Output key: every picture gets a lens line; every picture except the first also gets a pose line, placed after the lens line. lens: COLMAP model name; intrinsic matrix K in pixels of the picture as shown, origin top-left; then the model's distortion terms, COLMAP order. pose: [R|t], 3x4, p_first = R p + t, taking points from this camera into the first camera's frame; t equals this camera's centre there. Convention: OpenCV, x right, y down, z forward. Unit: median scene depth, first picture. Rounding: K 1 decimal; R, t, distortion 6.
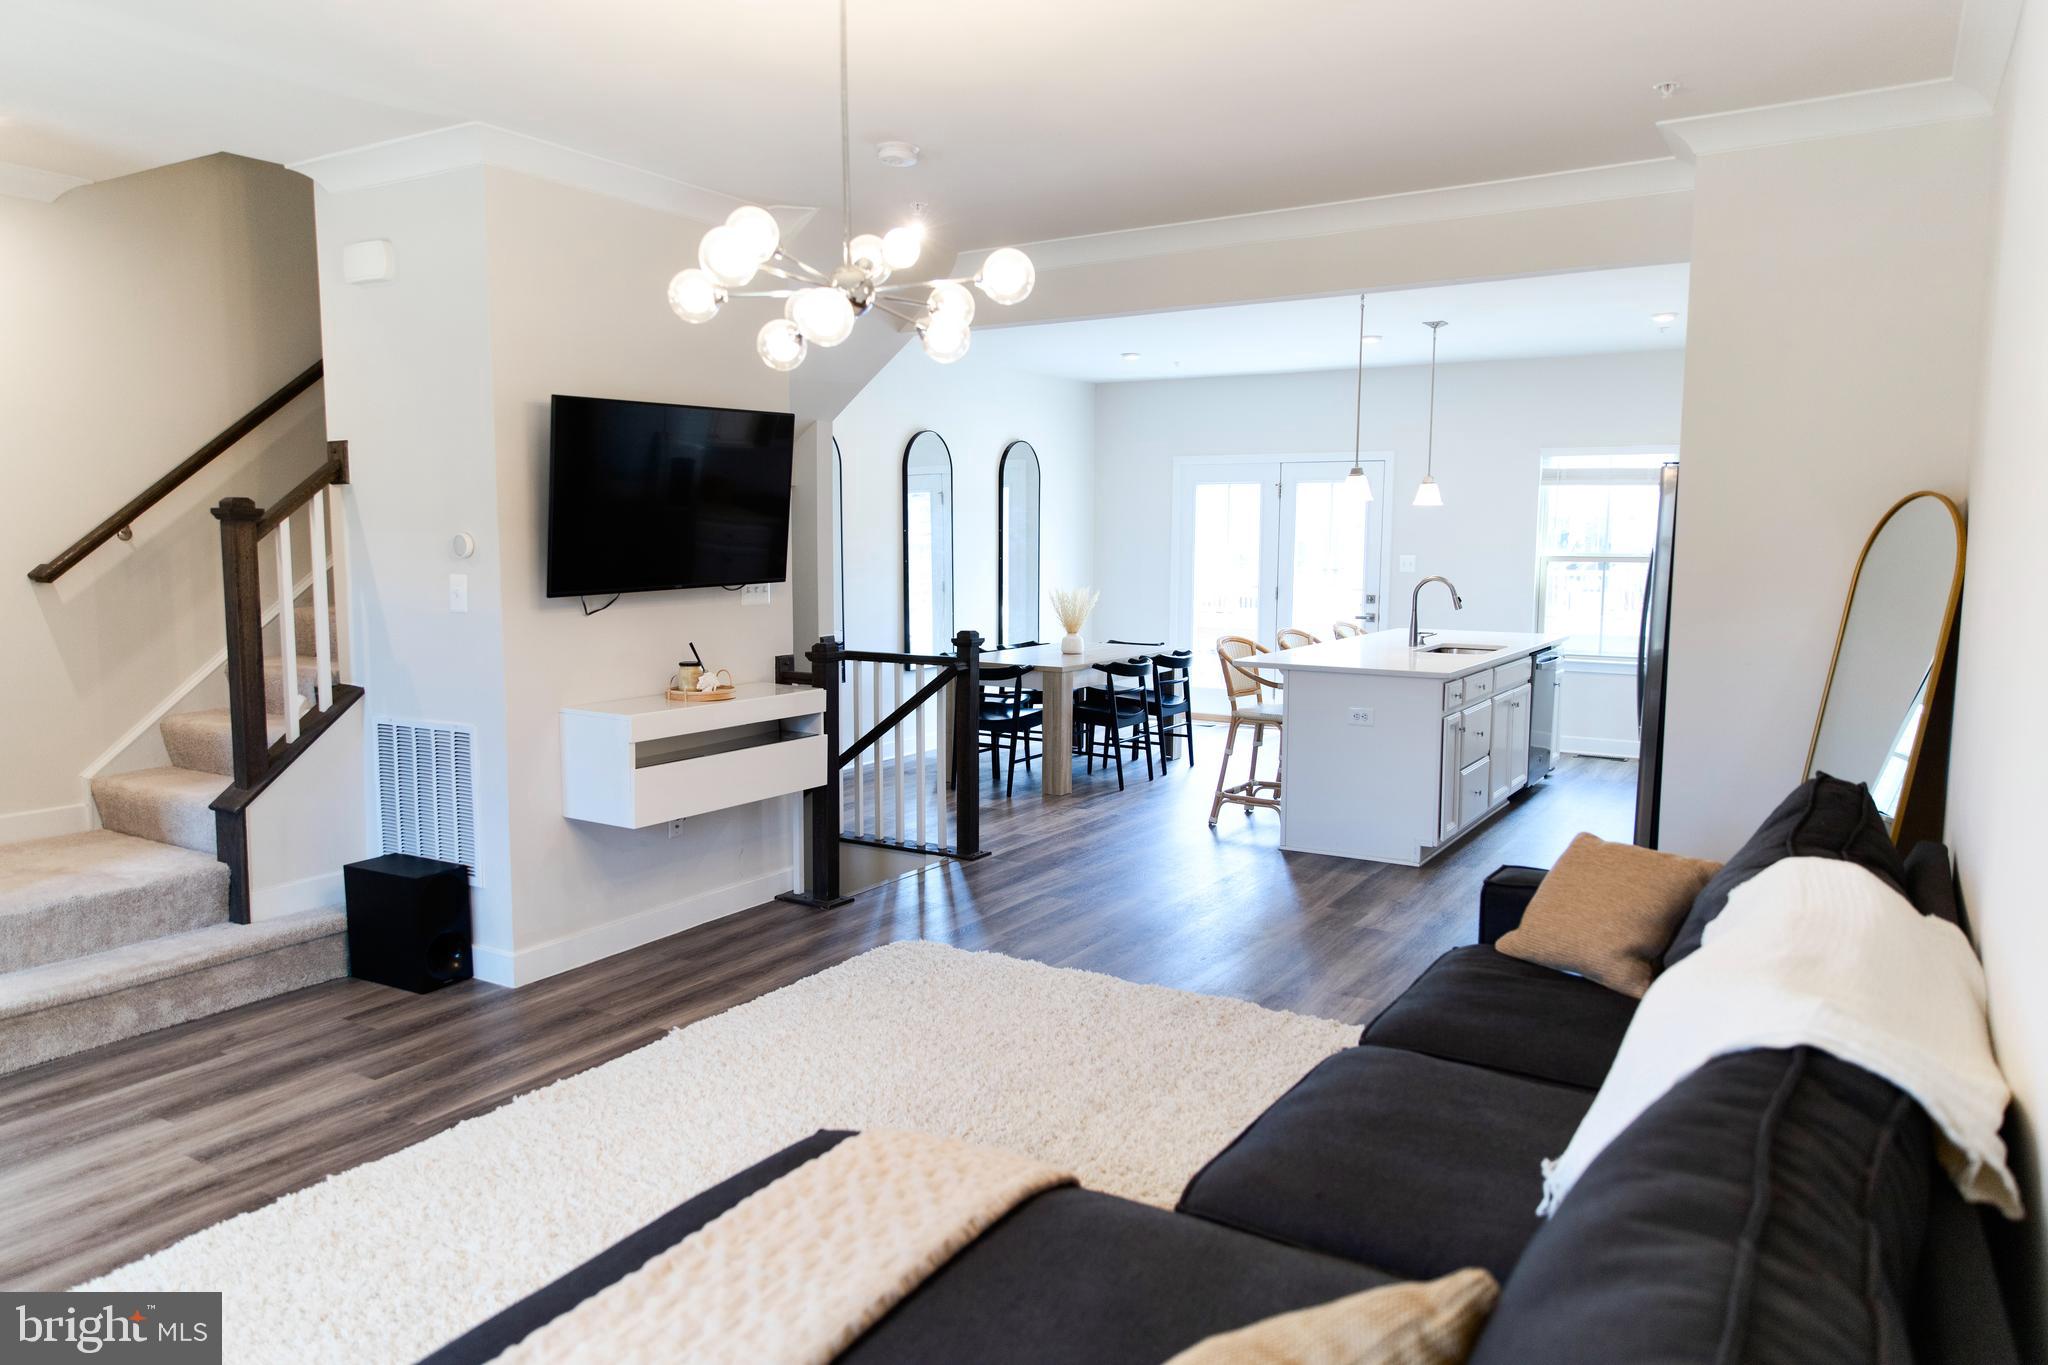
lens RADIAL K [[1367.9, 0, 1013.0], [0, 1367.9, 688.1], [0, 0, 1]] dist [0.014377, -0.005785]
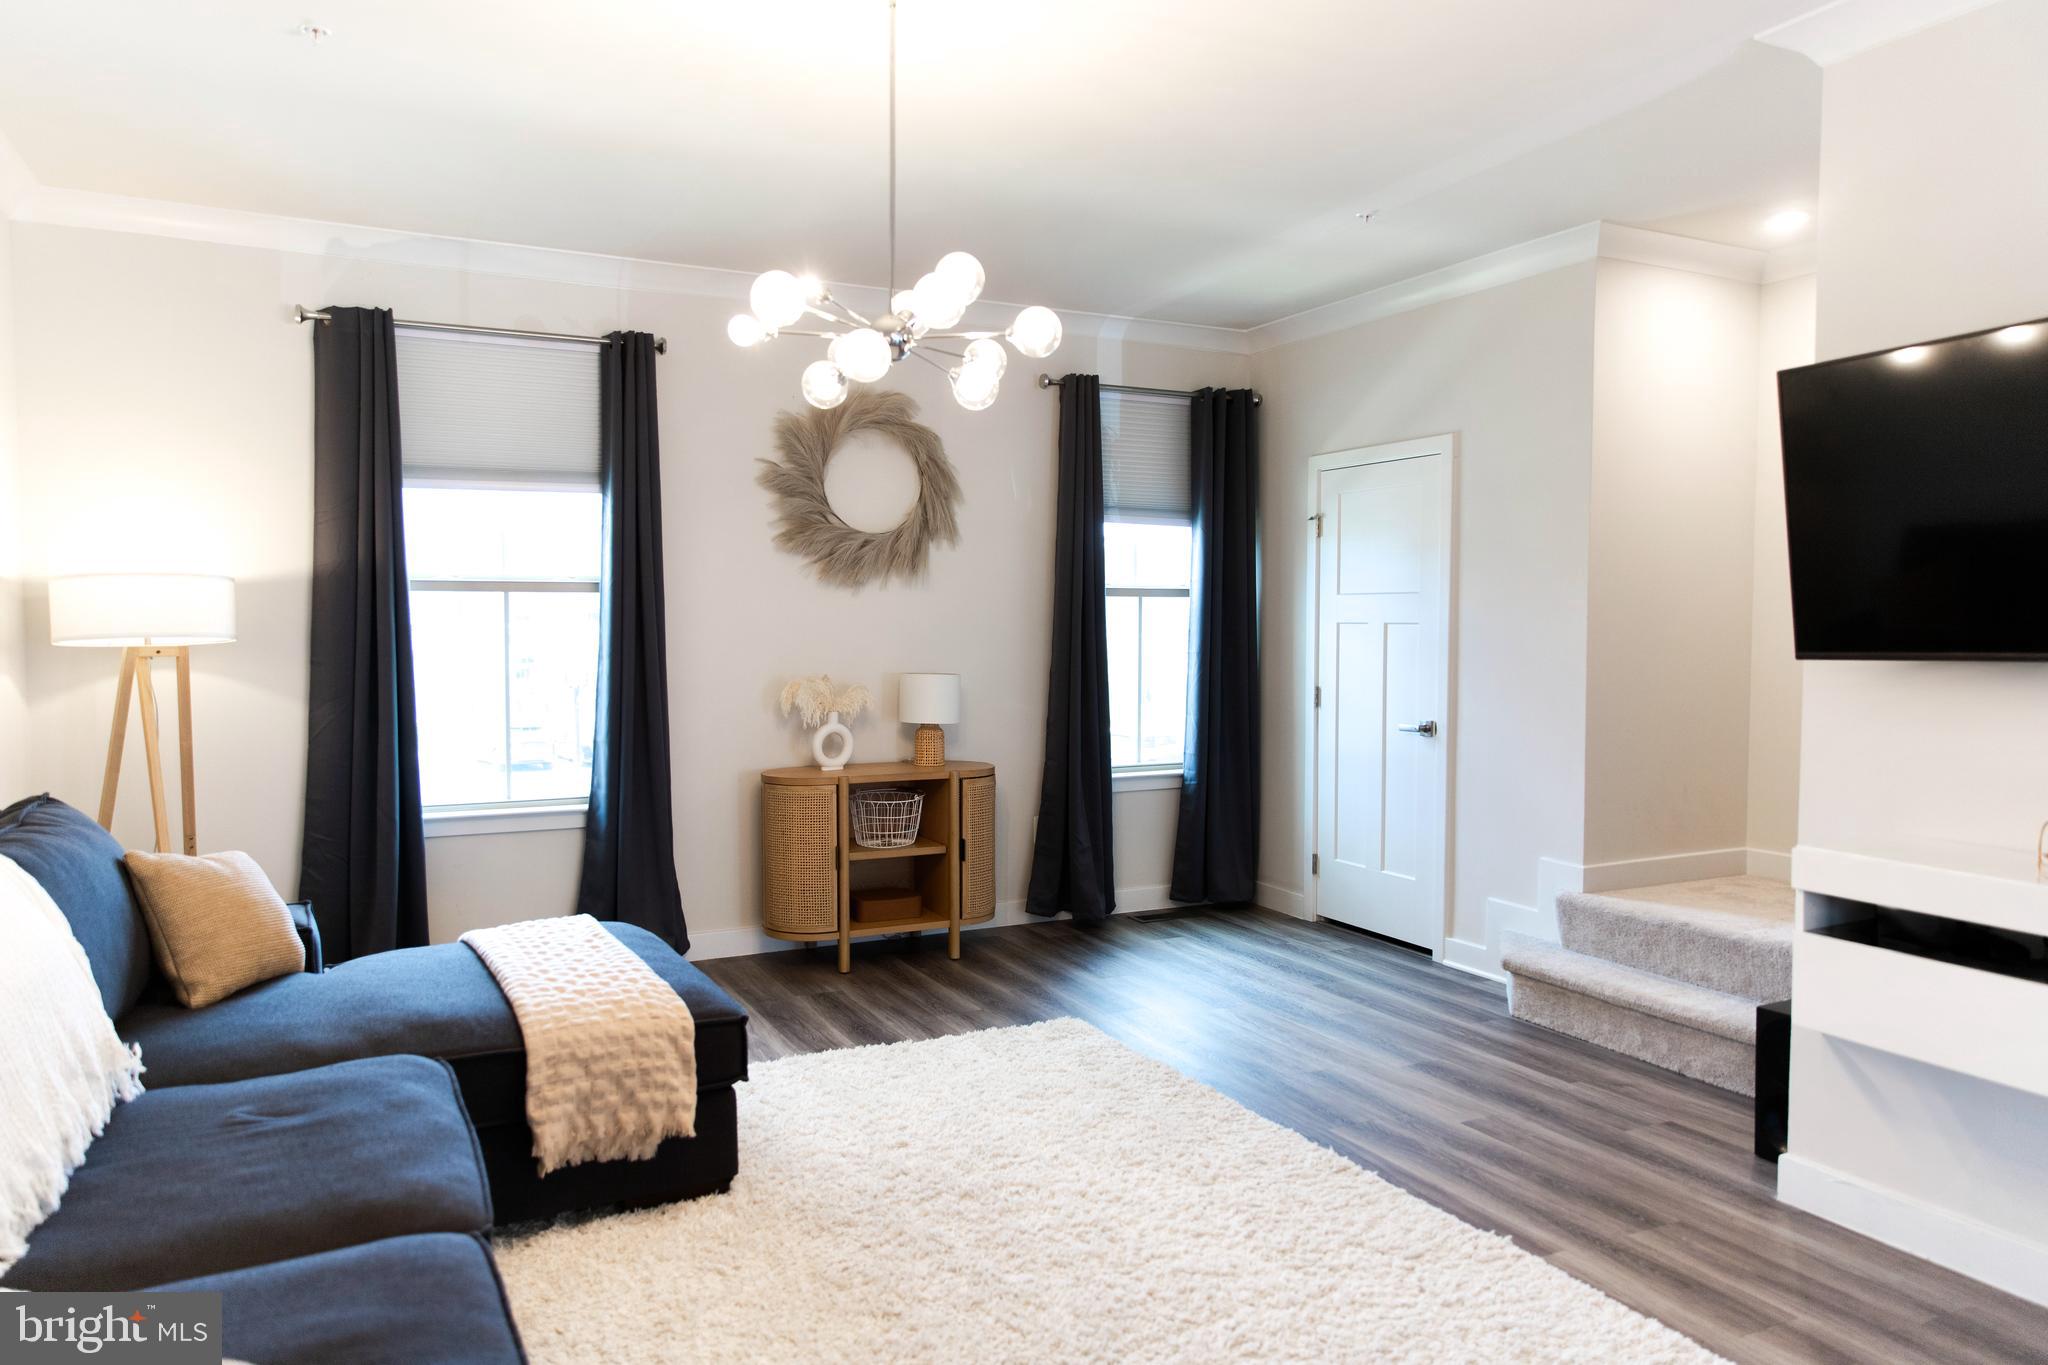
lens RADIAL K [[1367.9, 0, 1028.4], [0, 1367.9, 681.8], [0, 0, 1]] dist [0.014377, -0.005785]
pose [[-0.513578, 0.034767, -0.857338, 0.262733], [-0.101178, 0.989754, 0.100746, -0.048857], [0.852057, 0.138485, -0.504798, 0.579877]]
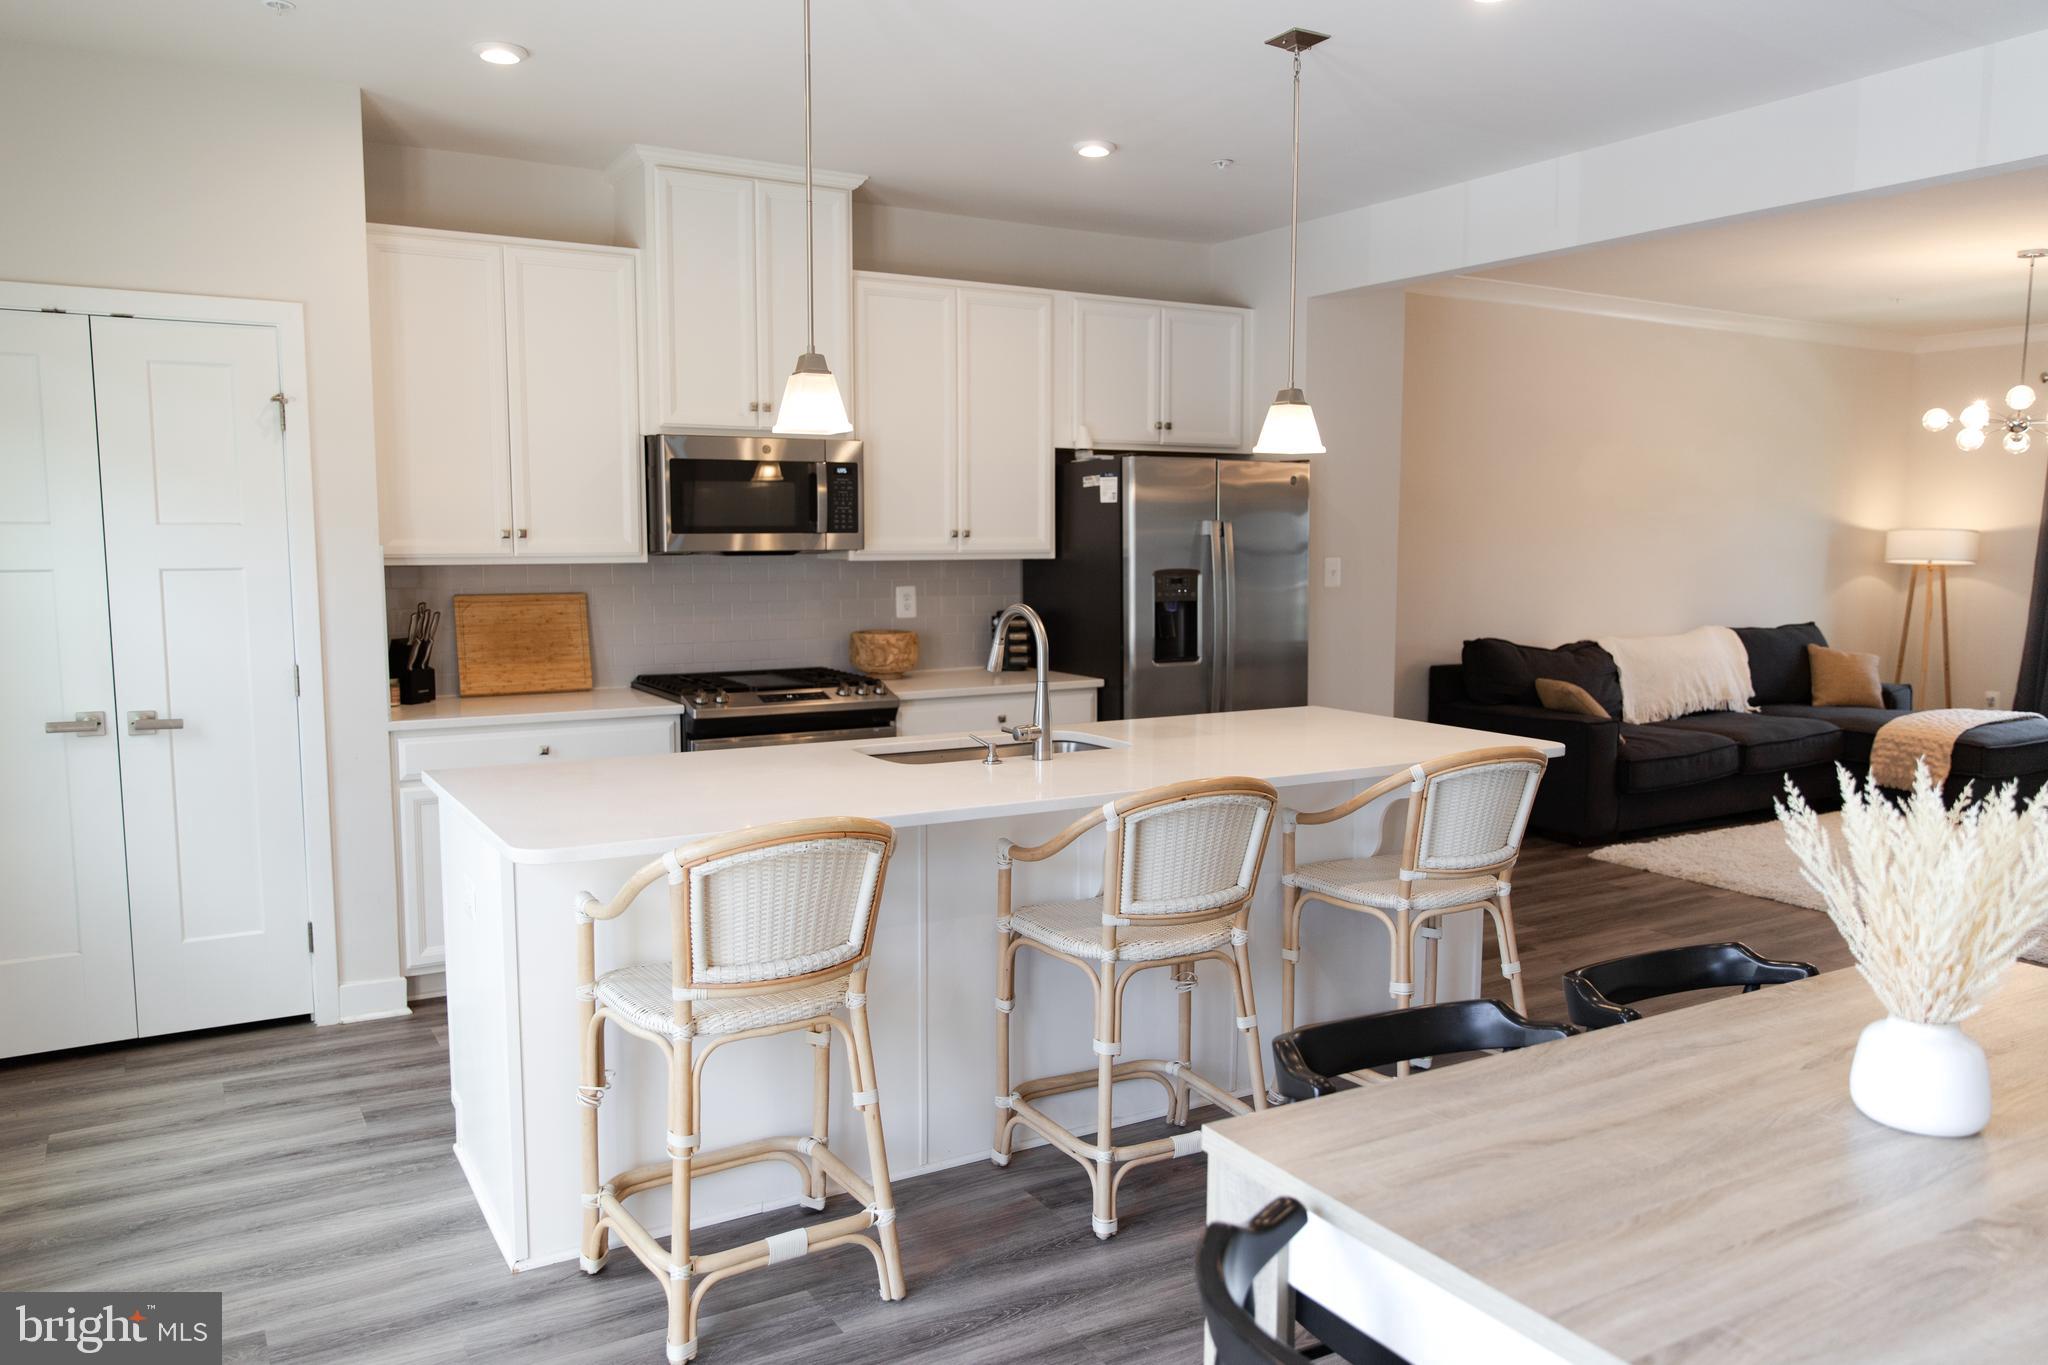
lens RADIAL K [[1460.3, 0, 1011.8], [0, 1460.3, 681.5], [0, 0, 1]] dist [-0.004472, -0.003141]
pose [[-0.885523, -0.052062, 0.461669, 0.075450], [0.046511, 0.978775, 0.199588, -0.148287], [-0.462261, 0.198213, -0.864307, 1.374511]]
